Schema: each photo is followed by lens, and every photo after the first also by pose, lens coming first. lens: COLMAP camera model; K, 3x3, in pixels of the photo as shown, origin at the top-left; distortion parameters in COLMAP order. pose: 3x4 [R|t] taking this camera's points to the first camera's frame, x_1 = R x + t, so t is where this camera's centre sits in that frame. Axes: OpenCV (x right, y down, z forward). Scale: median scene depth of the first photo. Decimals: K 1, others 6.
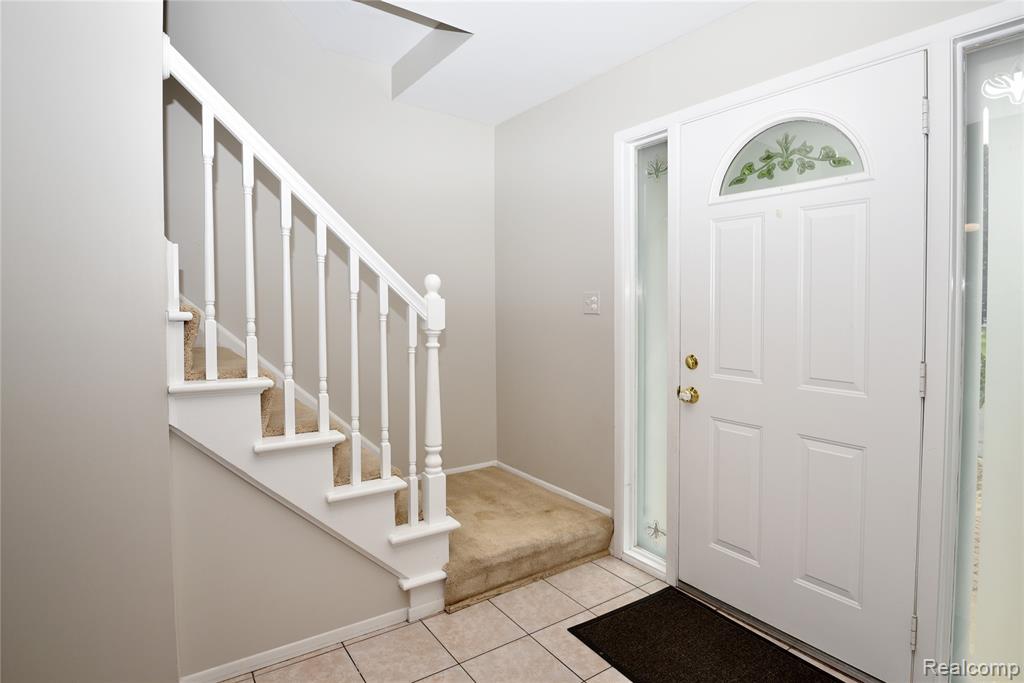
lens RADIAL K [[555.0, 0, 510.4], [0, 555.0, 323.7], [0, 0, 1]] dist [0.000613, -0.002010]
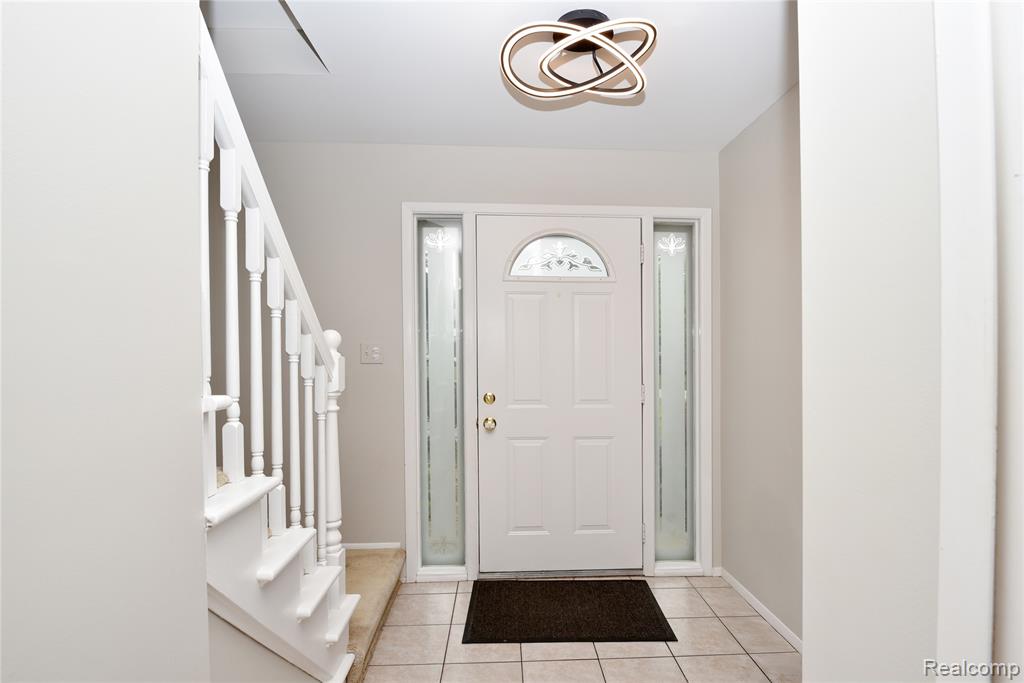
lens RADIAL K [[523.0, 0, 511.5], [0, 523.0, 339.3], [0, 0, 1]] dist [0.000399, -0.001868]
pose [[0.542211, -0.007217, 0.840212, -0.686735], [0.032728, 0.999386, -0.012535, -0.053134], [-0.839605, 0.034295, 0.542114, 0.295352]]
